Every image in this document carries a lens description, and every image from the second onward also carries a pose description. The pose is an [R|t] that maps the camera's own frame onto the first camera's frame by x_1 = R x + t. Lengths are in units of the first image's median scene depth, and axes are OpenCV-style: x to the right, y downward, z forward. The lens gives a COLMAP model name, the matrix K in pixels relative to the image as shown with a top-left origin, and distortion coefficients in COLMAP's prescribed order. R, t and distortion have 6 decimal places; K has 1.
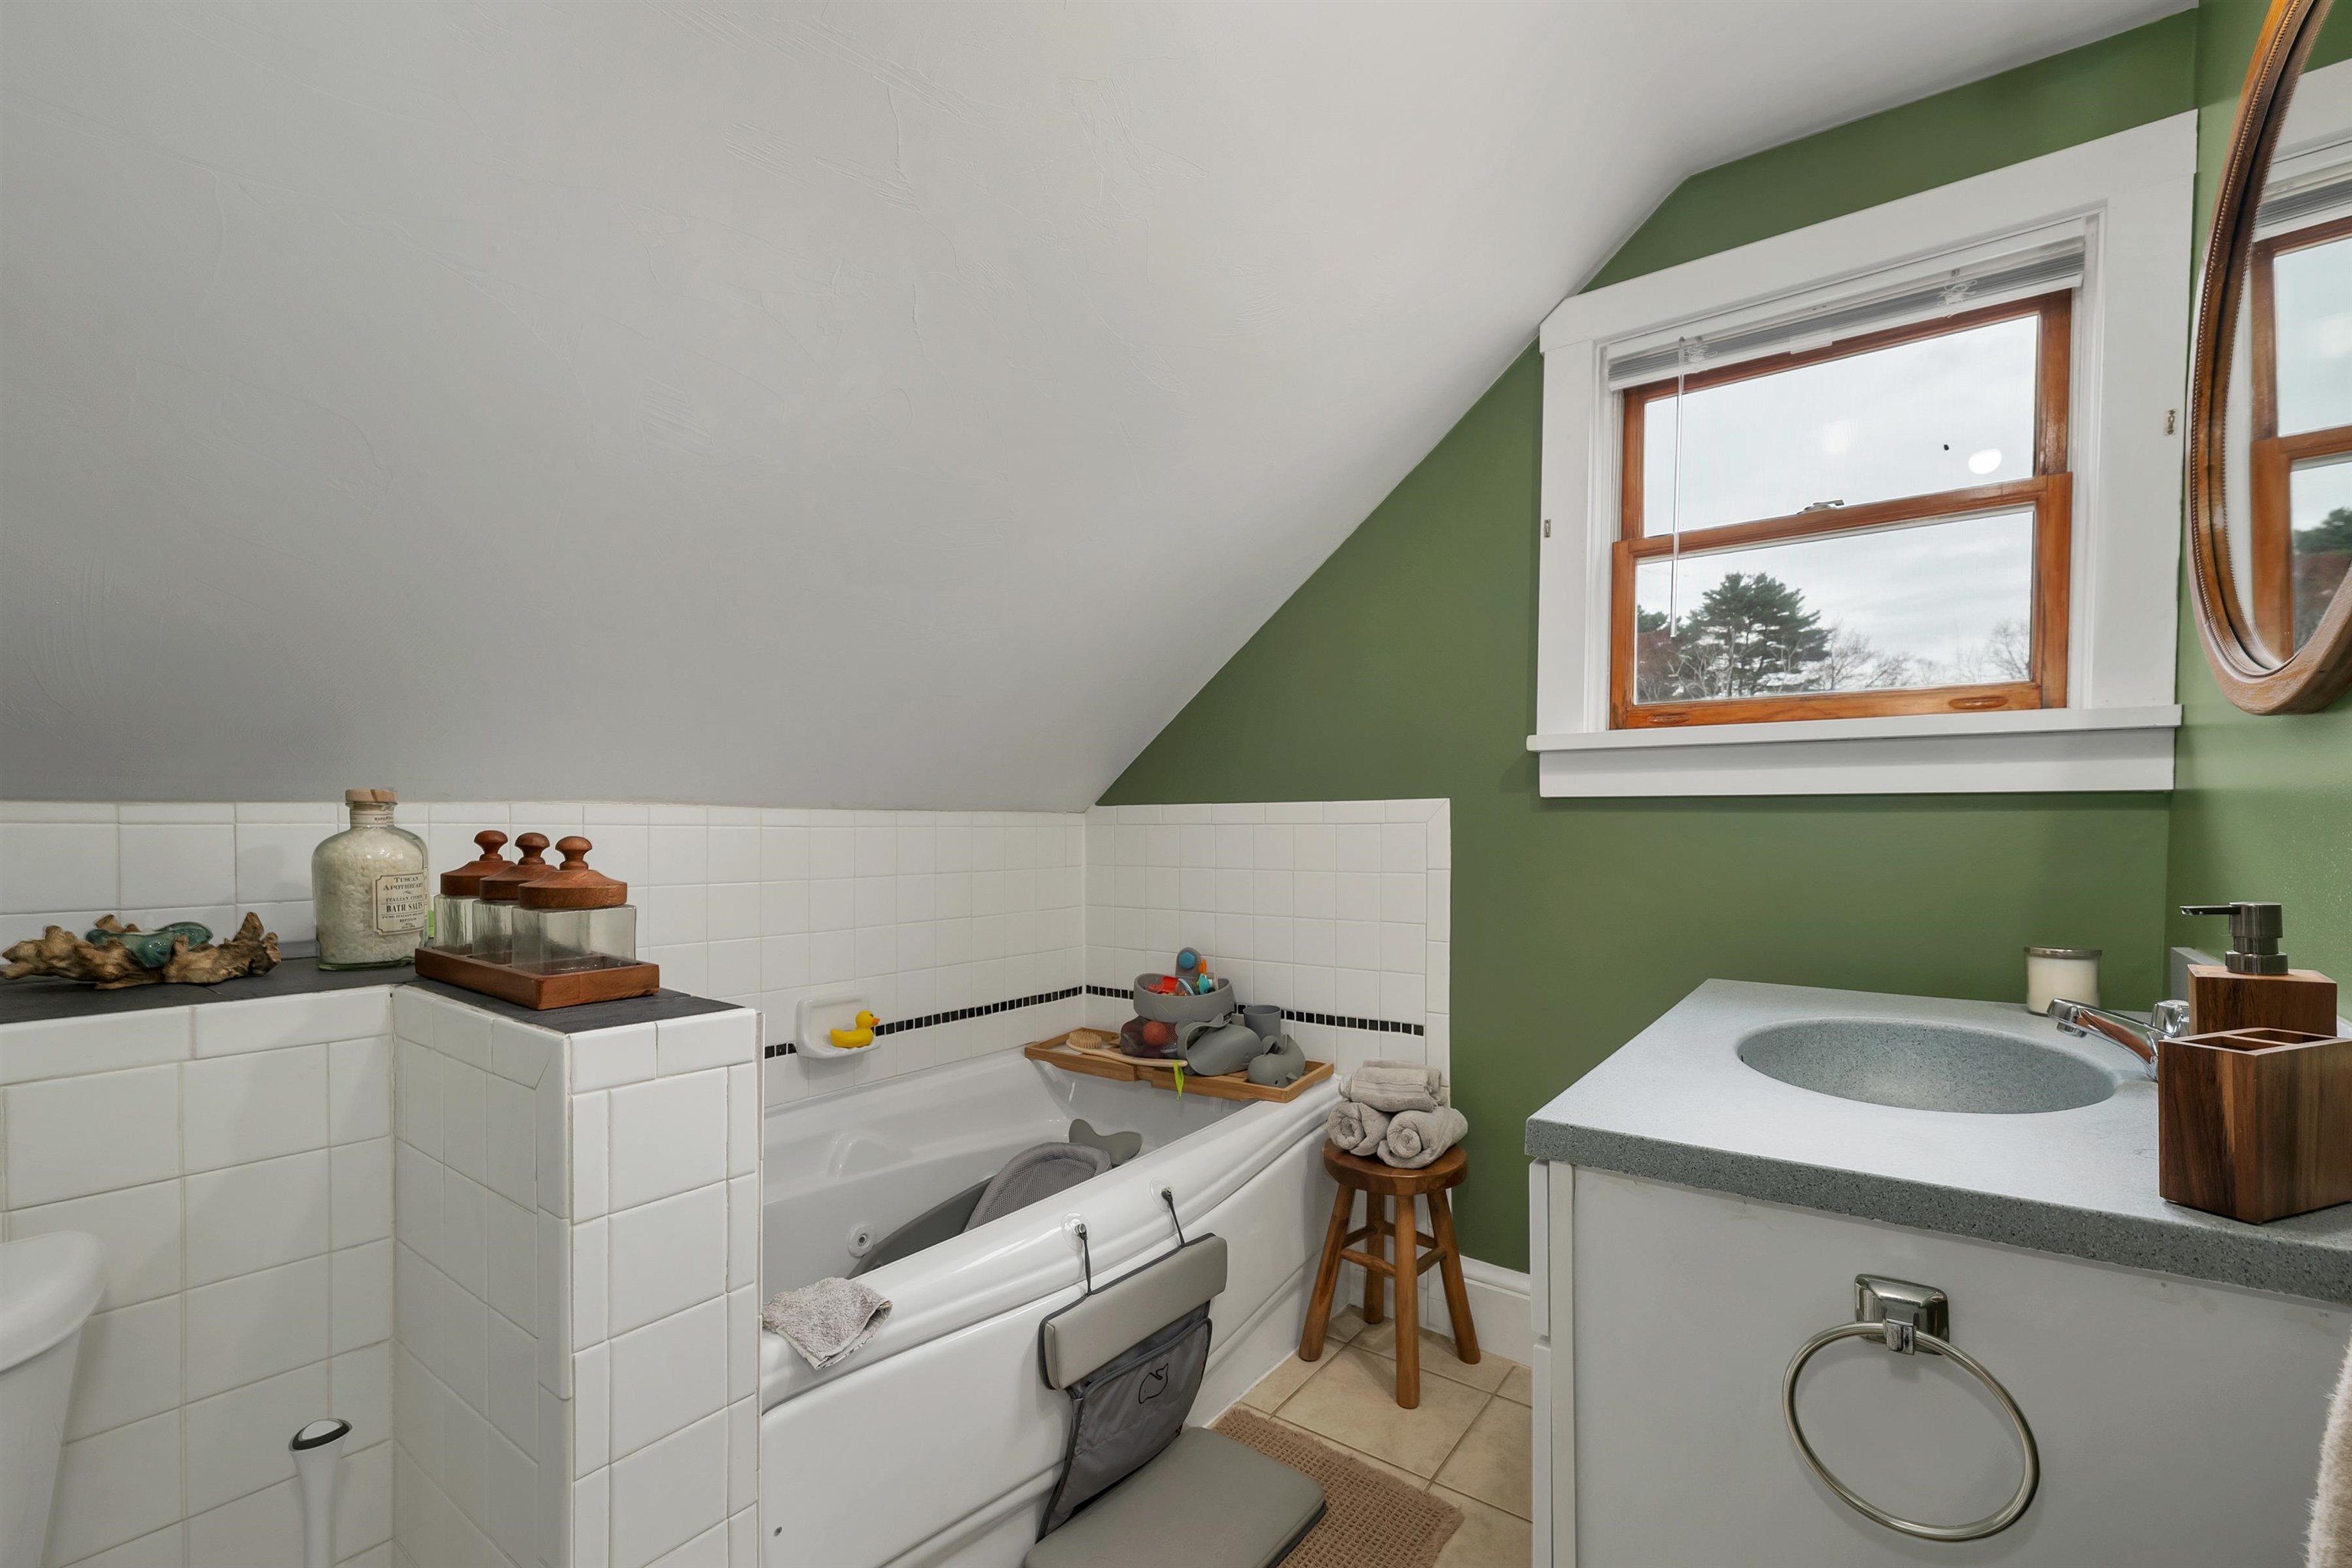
lens RADIAL K [[984.0, 0, 1164.4], [0, 984.0, 811.1], [0, 0, 1]] dist [0.000212, -0.000073]
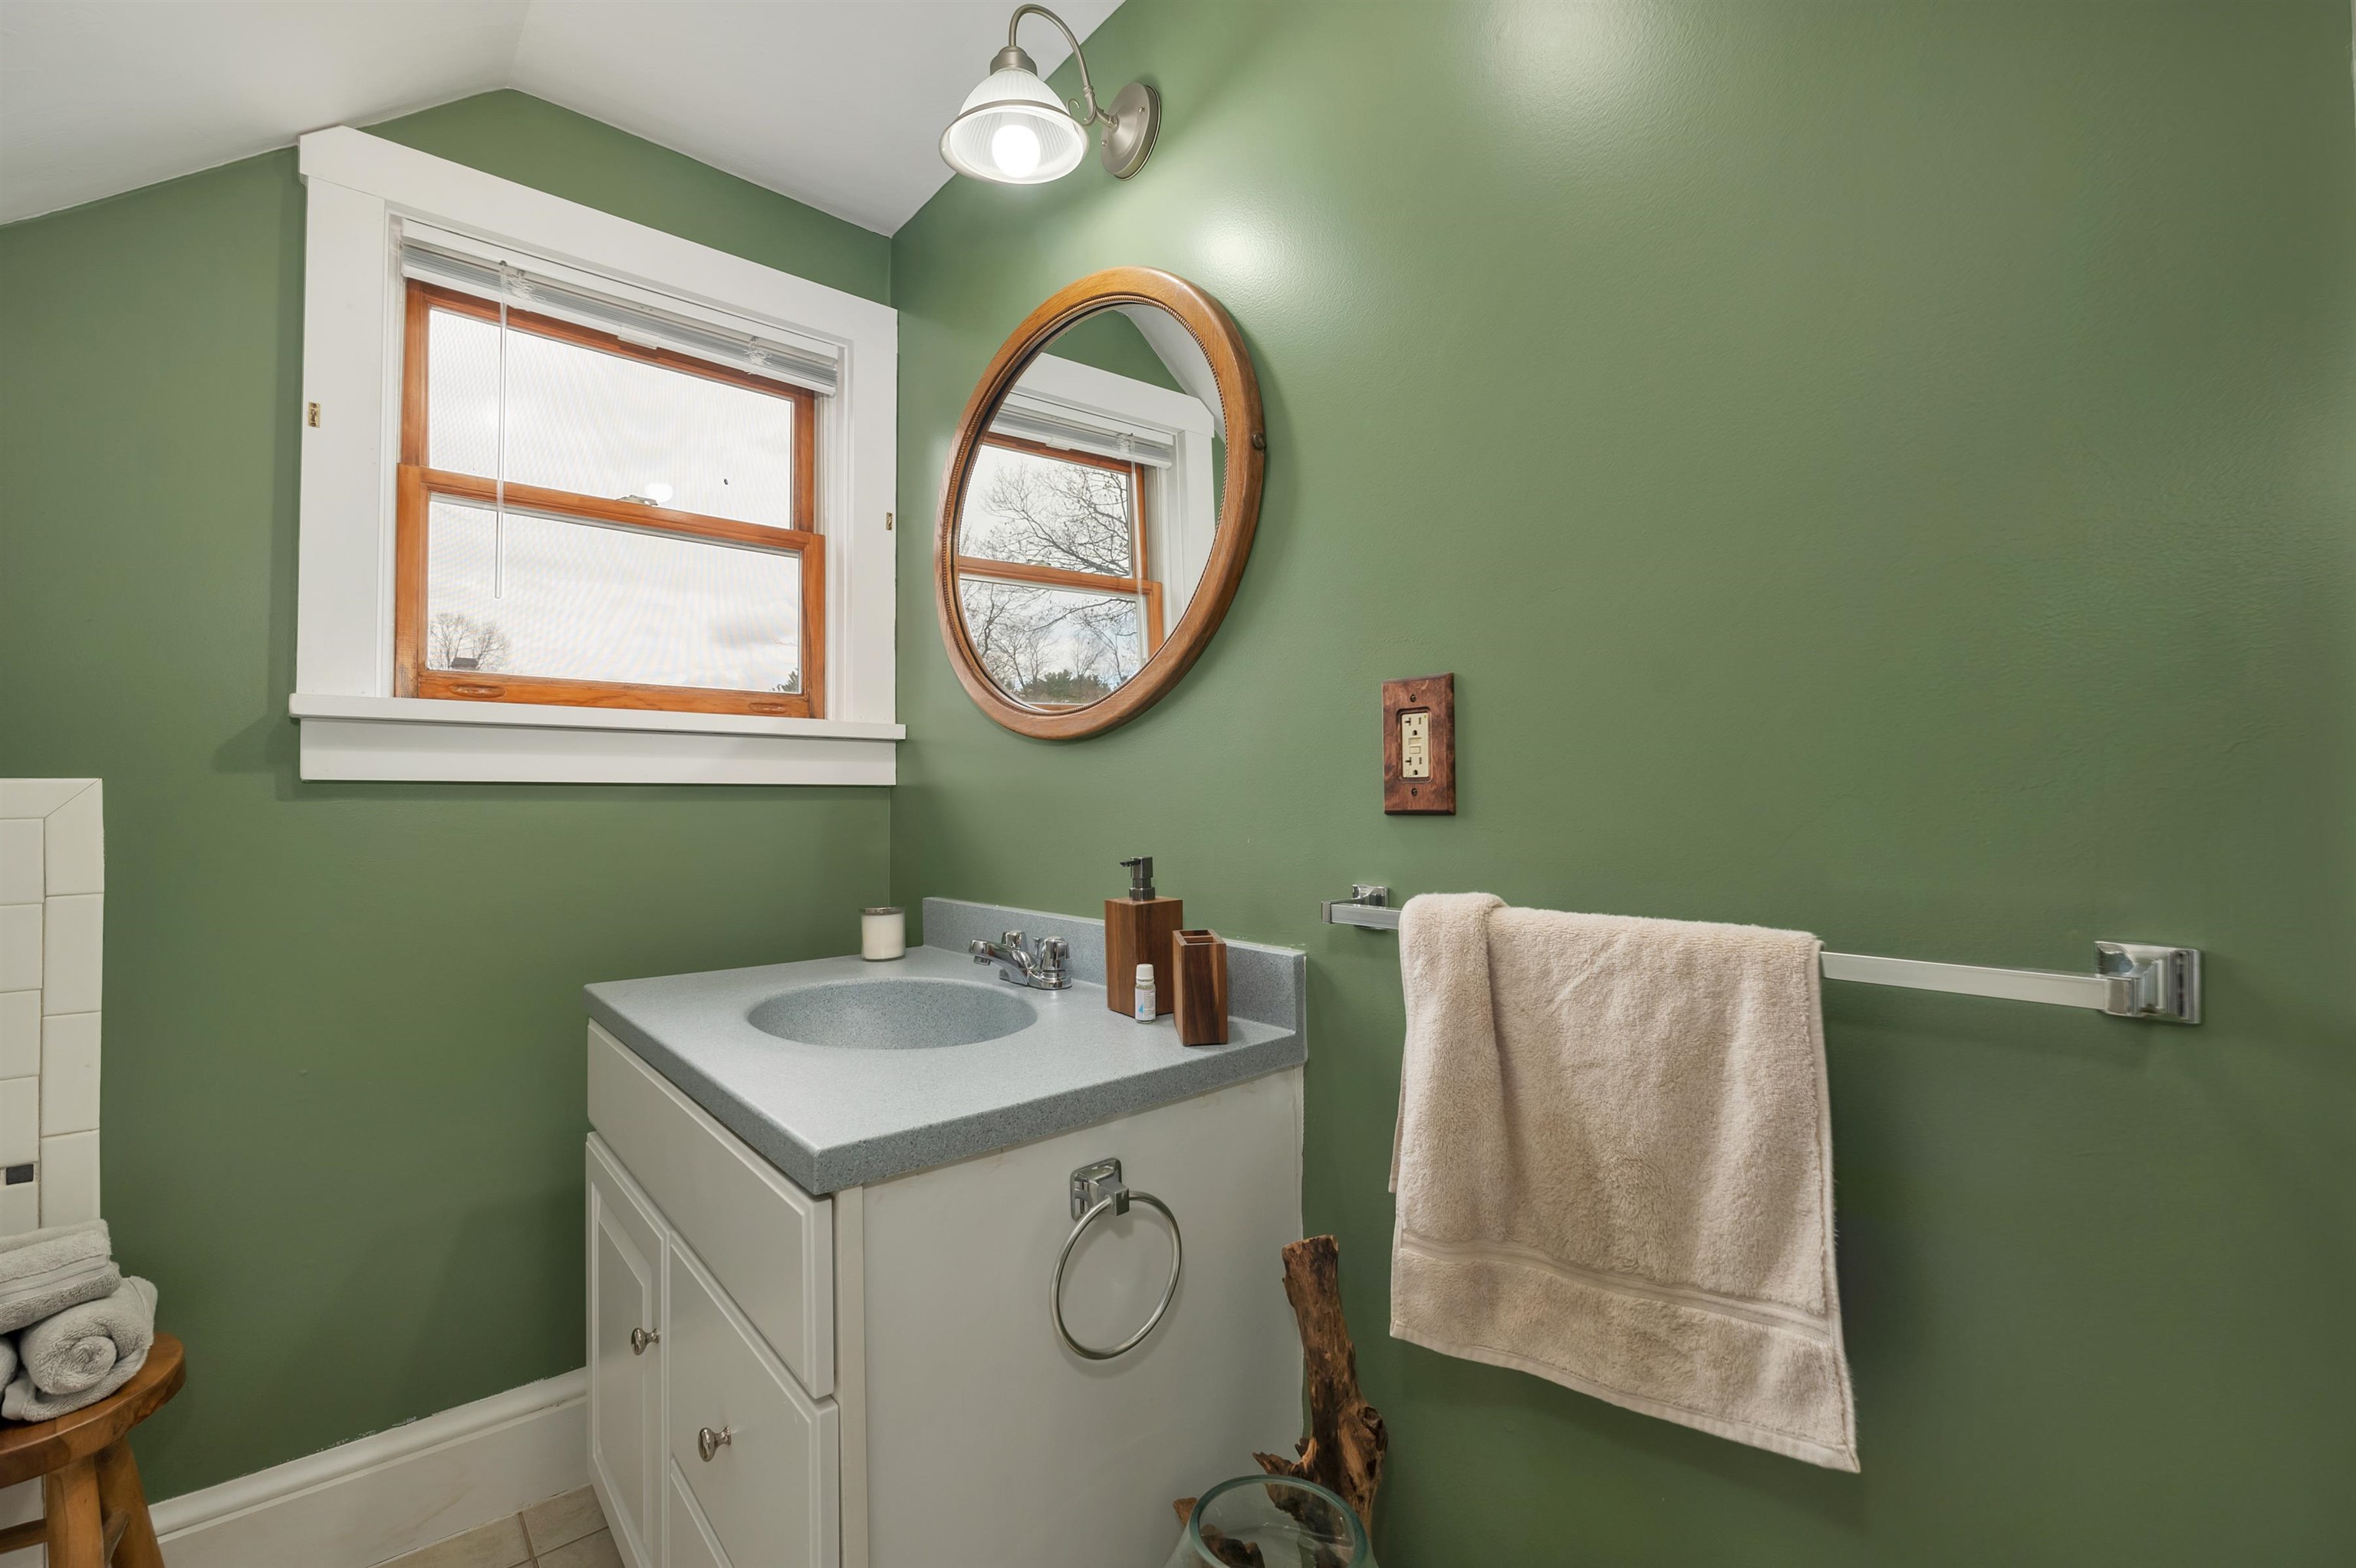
lens RADIAL K [[1001.7, 0, 1177.8], [0, 1001.7, 764.6], [0, 0, 1]] dist [-0.000844, -0.000237]
pose [[0.221677, 0.034378, 0.974514, -0.204709], [-0.001218, 0.999387, -0.034978, -0.000779], [-0.975119, 0.006567, 0.221583, 0.227763]]
